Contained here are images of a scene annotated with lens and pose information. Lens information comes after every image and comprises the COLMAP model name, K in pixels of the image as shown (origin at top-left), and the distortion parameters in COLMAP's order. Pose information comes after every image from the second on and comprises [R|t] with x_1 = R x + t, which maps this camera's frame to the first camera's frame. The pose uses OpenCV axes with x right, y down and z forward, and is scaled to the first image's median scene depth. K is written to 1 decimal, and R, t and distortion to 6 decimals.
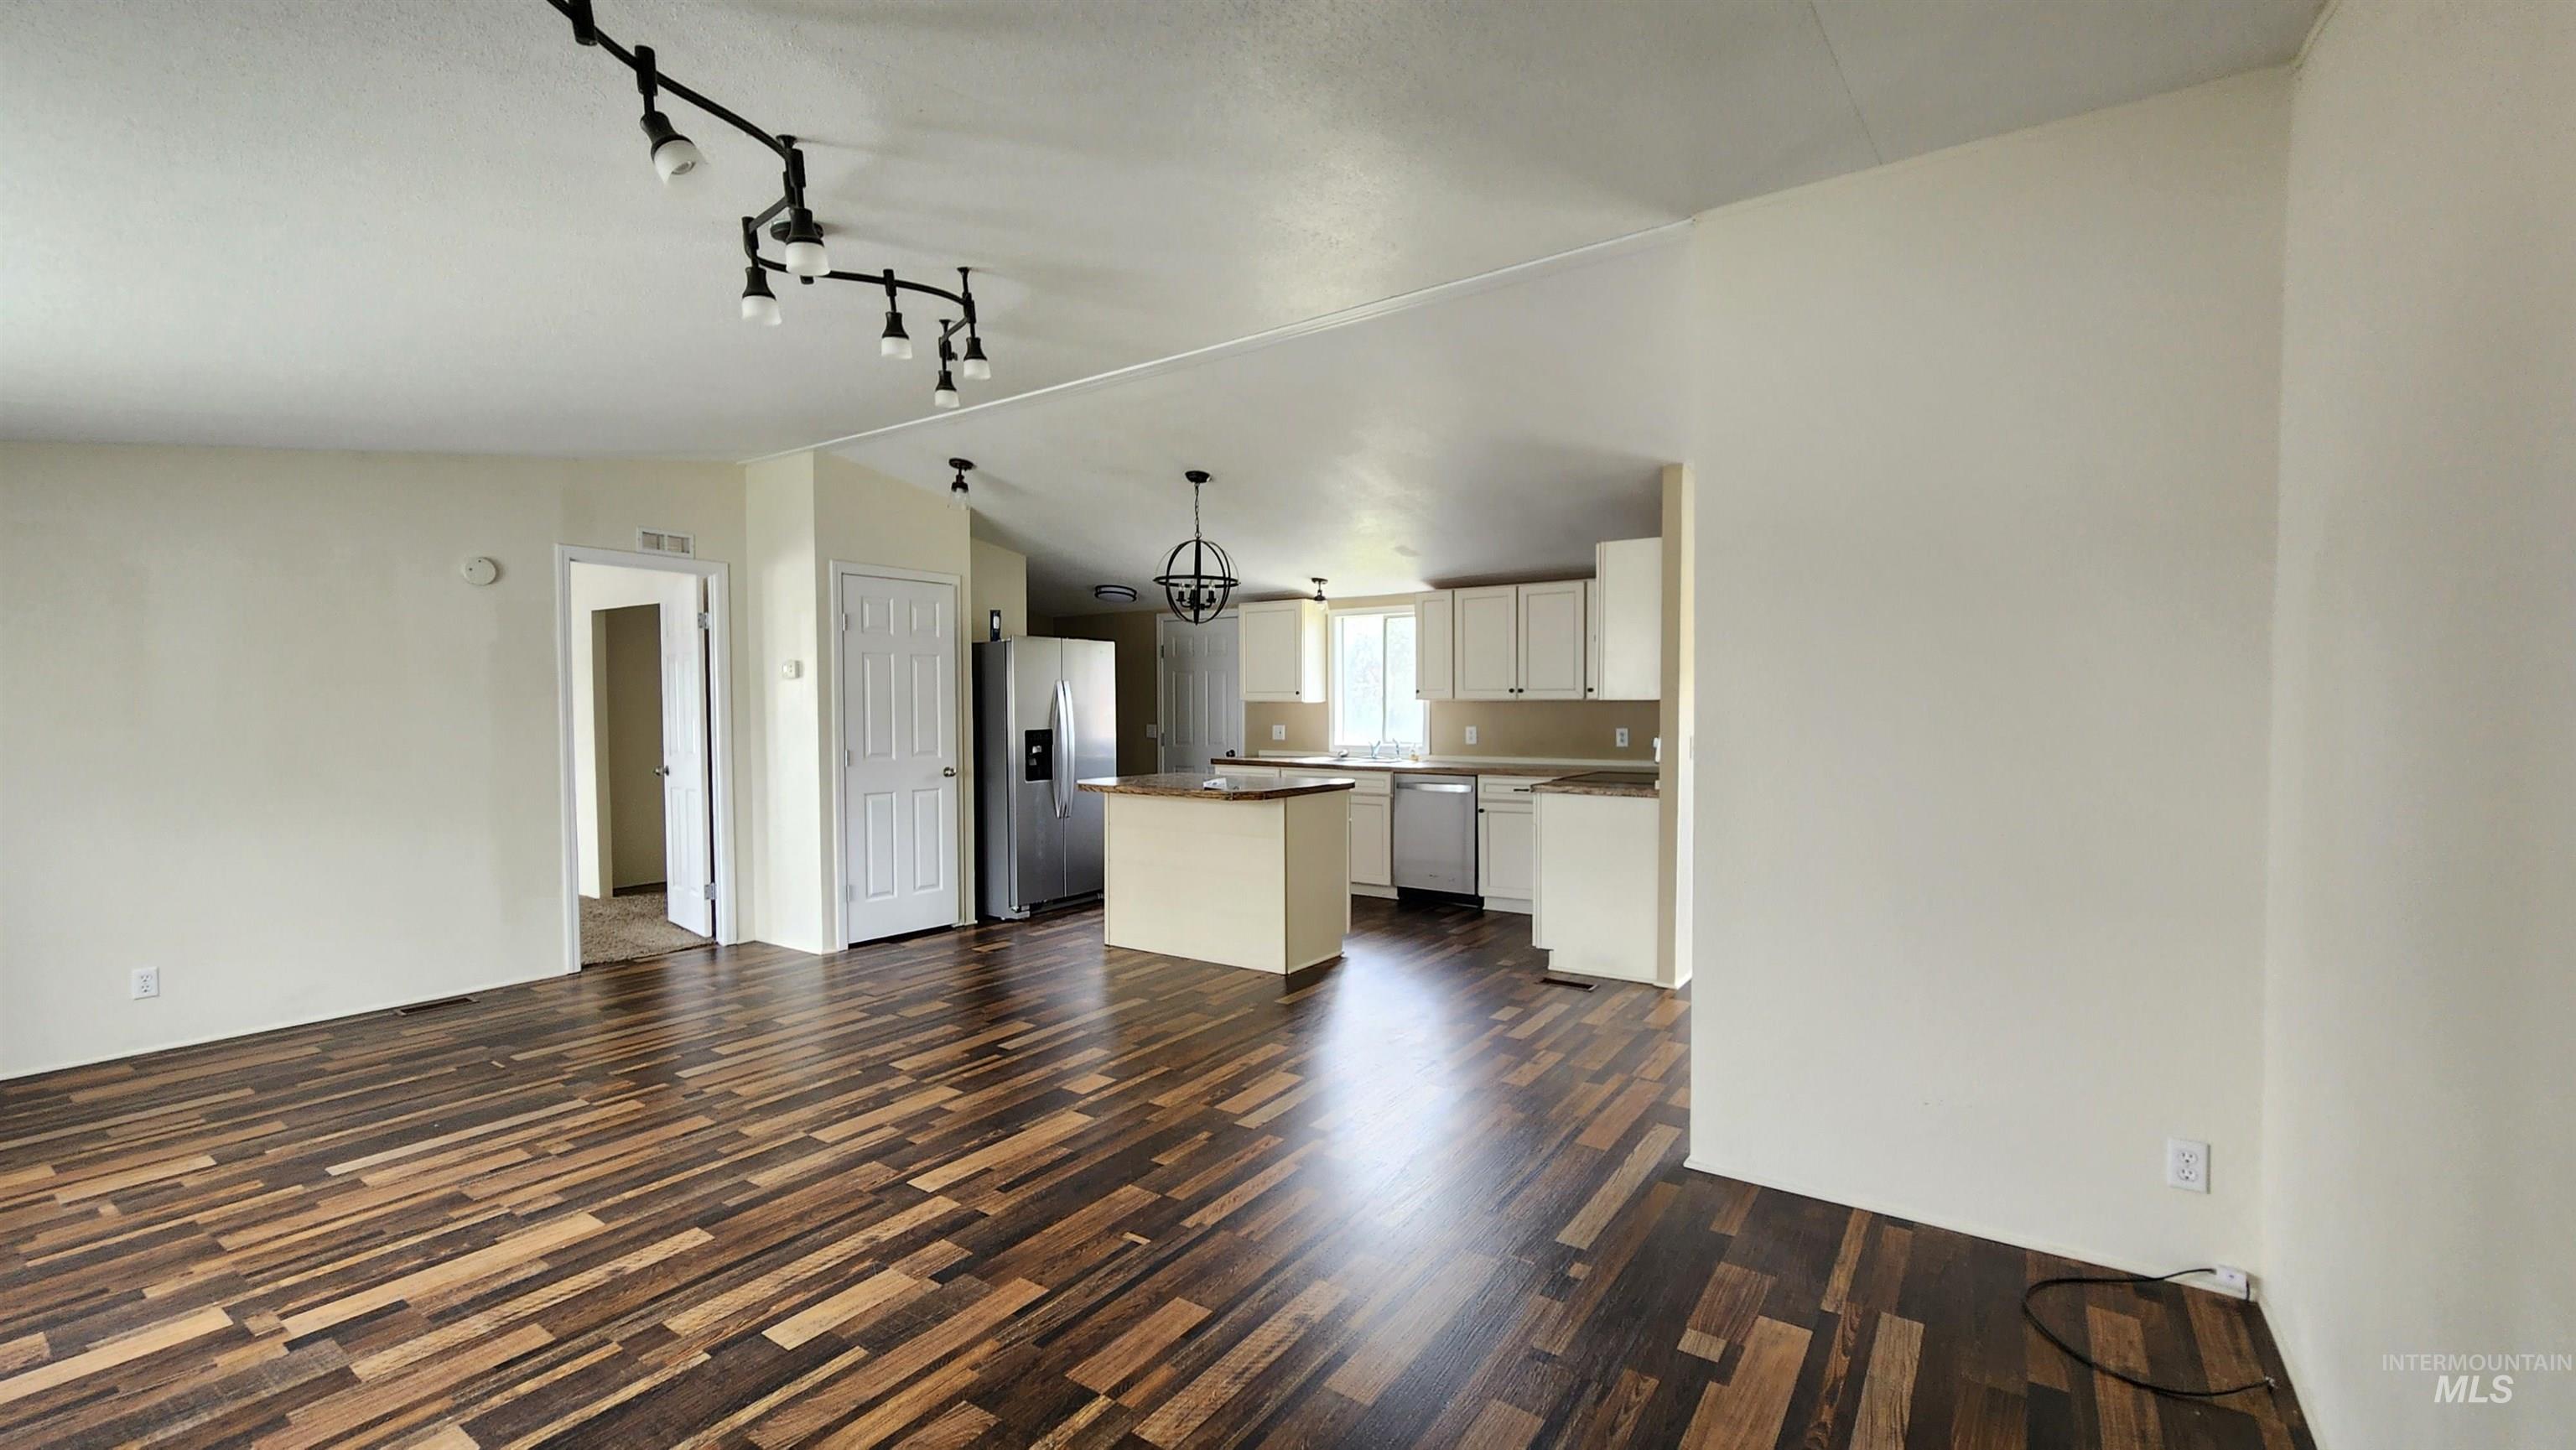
lens RADIAL K [[1062.3, 0, 1291.7], [0, 1062.3, 727.6], [0, 0, 1]] dist [-0.000836, -0.000095]
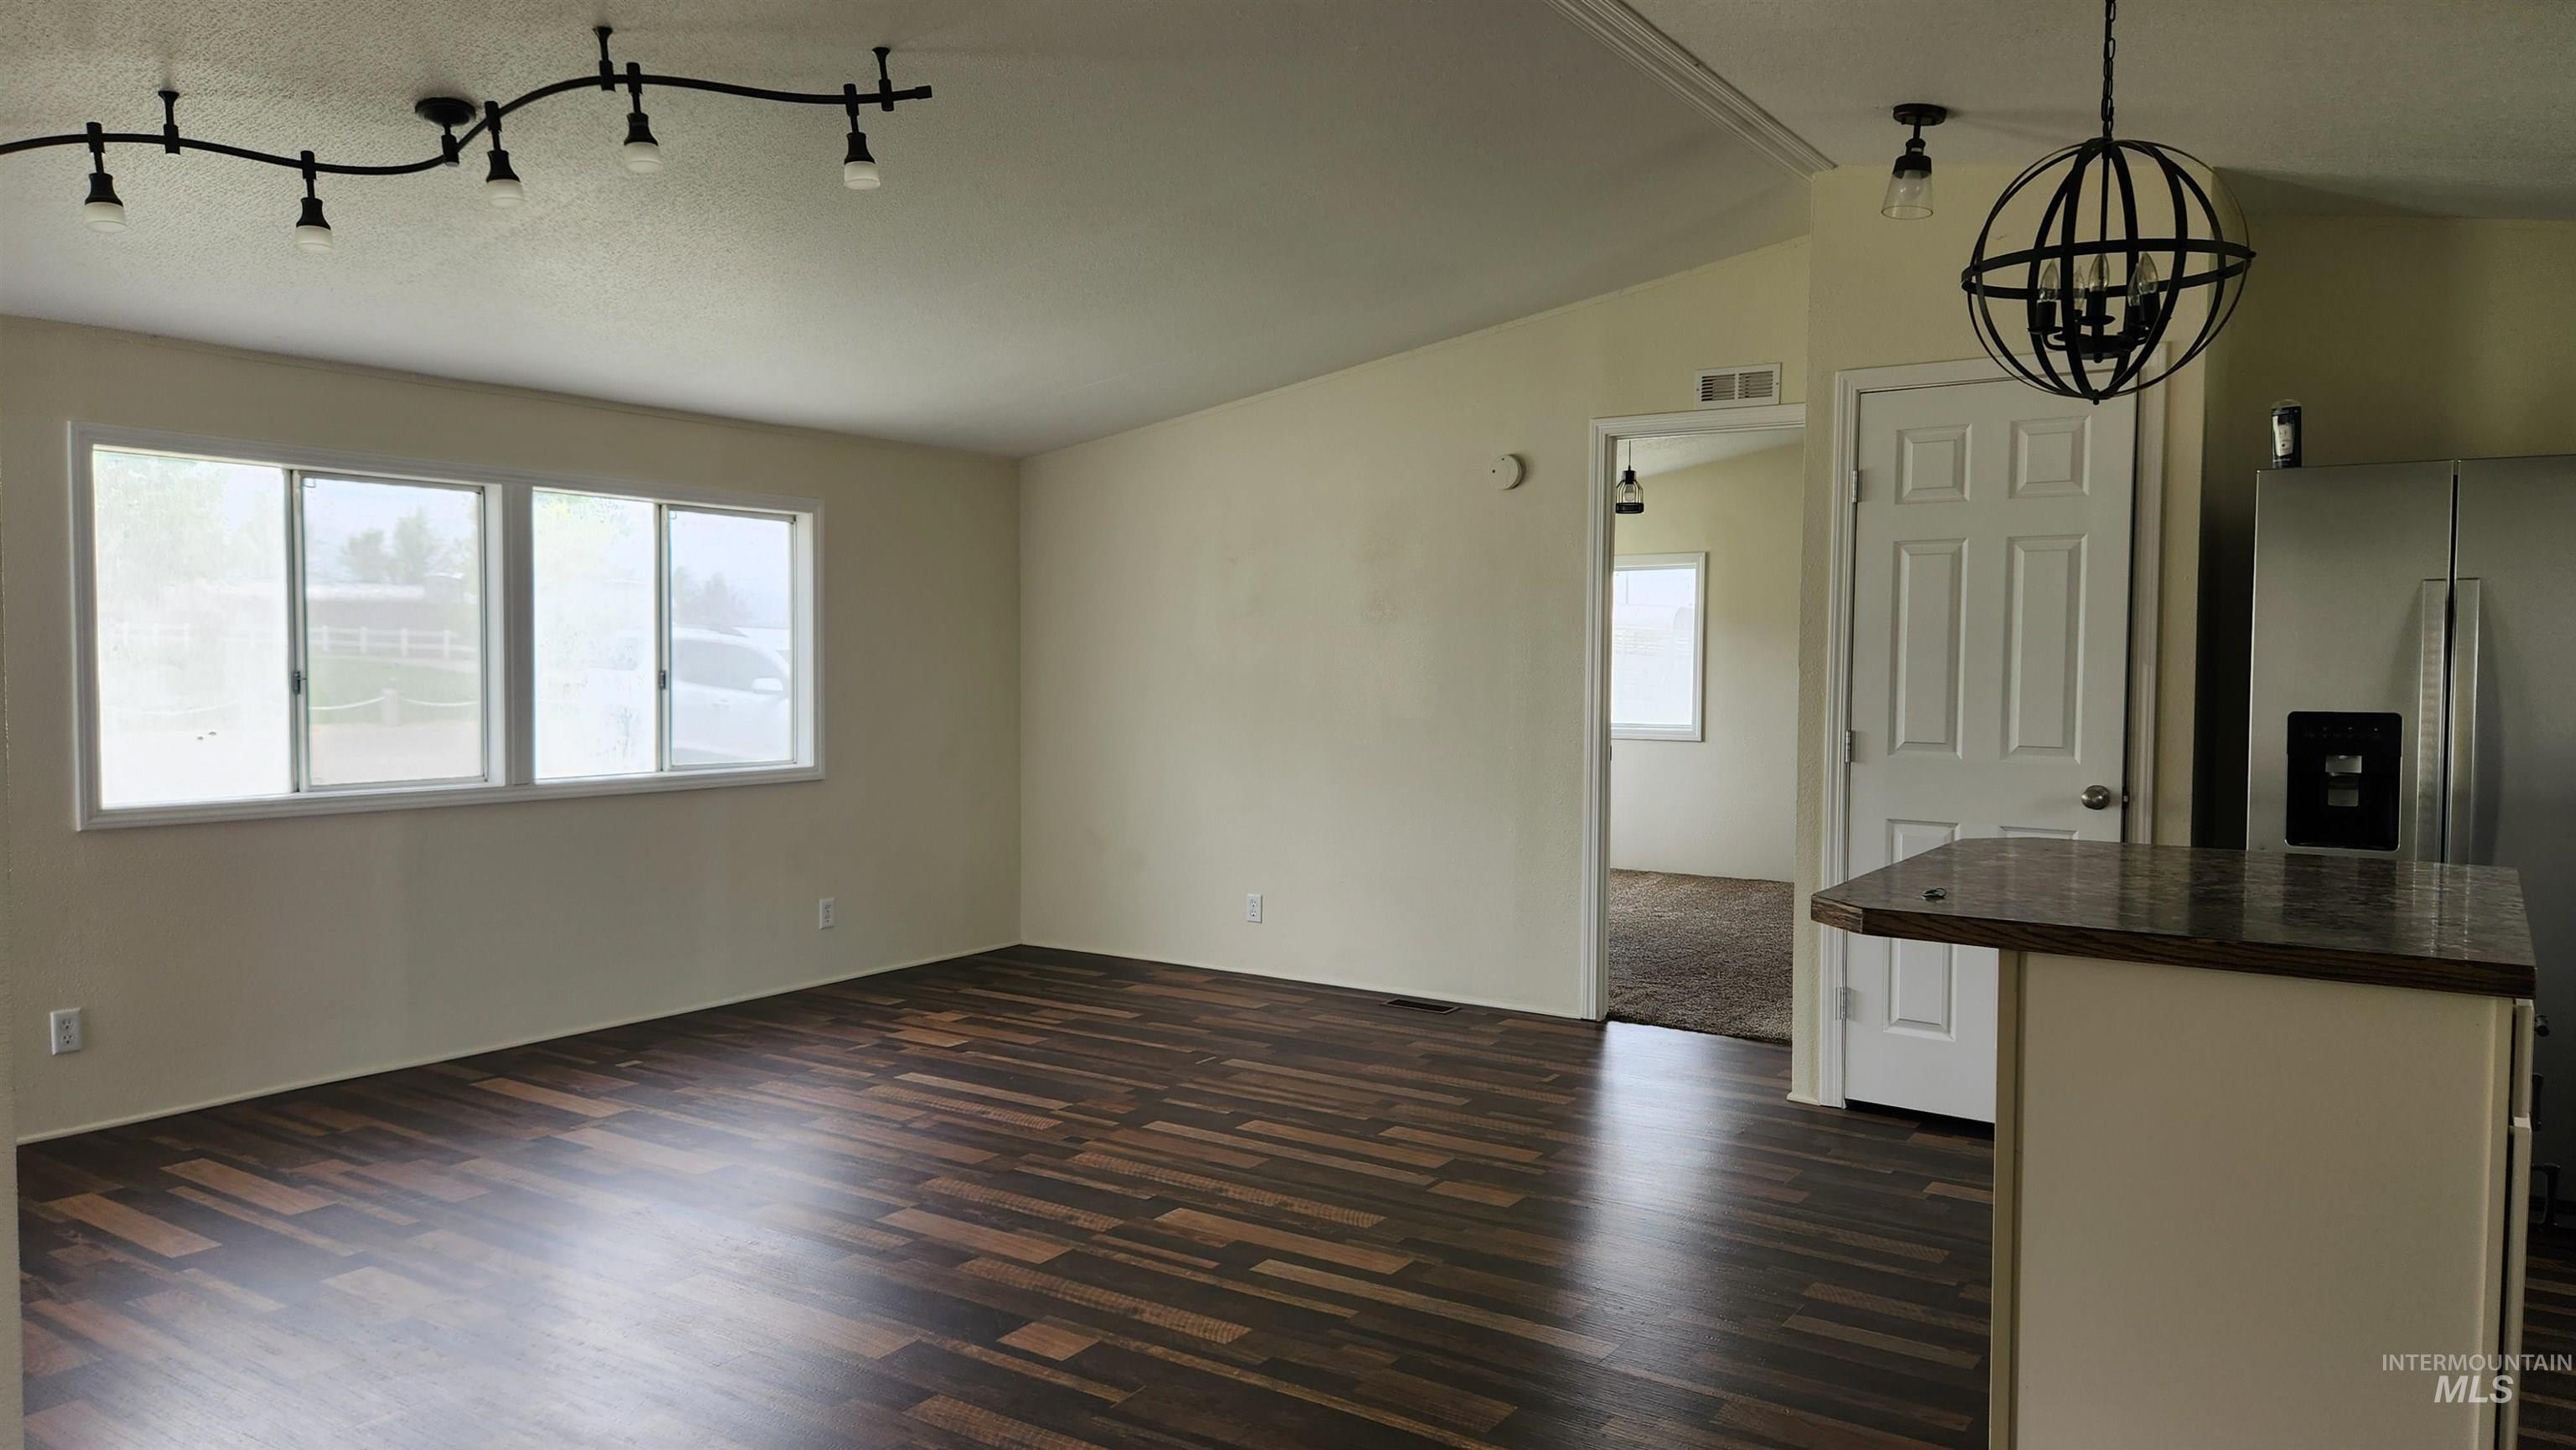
lens RADIAL K [[1732.1, 0, 1286.8], [0, 1732.1, 731.2], [0, 0, 1]] dist [0.051815, 0.000413]
pose [[0.010938, 0.049386, -0.998720, 0.619857], [-0.028851, 0.998379, 0.049053, -0.018816], [0.999524, 0.028277, 0.012345, 1.004334]]
